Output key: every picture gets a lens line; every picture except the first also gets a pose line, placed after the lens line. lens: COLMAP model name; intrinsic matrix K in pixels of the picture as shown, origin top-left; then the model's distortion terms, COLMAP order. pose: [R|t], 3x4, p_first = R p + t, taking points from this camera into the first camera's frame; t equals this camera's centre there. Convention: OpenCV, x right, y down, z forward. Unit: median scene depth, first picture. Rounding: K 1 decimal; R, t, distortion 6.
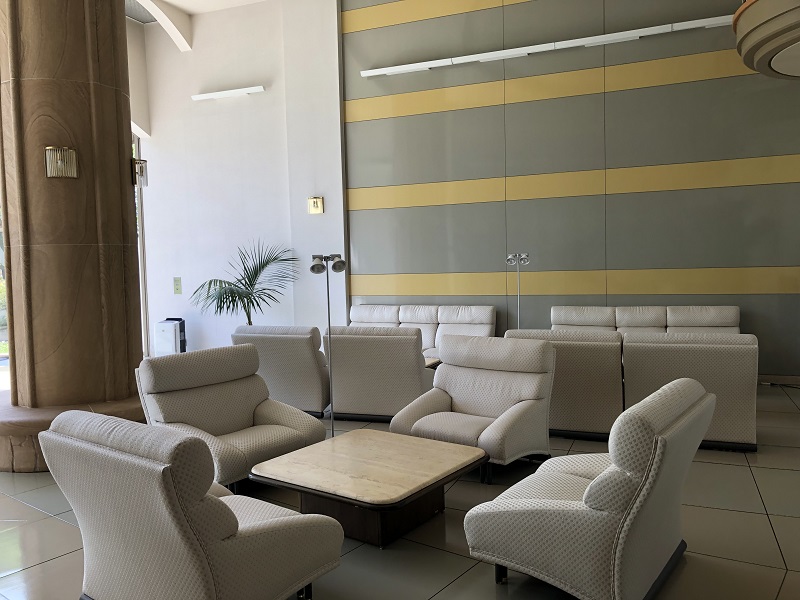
lens RADIAL K [[645.0, 0, 400.0], [0, 645.0, 291.2], [0, 0, 1]] dist [0.009242, -0.006732]
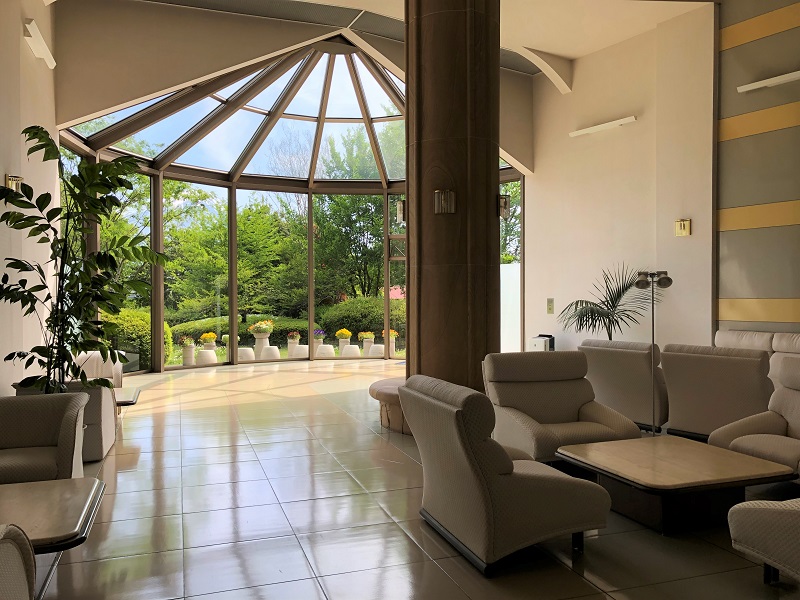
lens RADIAL K [[653.4, 0, 400.0], [0, 653.4, 300.0], [0, 0, 1]] dist [-0.010969, -0.015366]
pose [[0.821114, 0.020877, -0.570383, 0.099204], [-0.040072, 0.998973, -0.021123, 0.018603], [0.569356, 0.040201, 0.821107, -0.076176]]
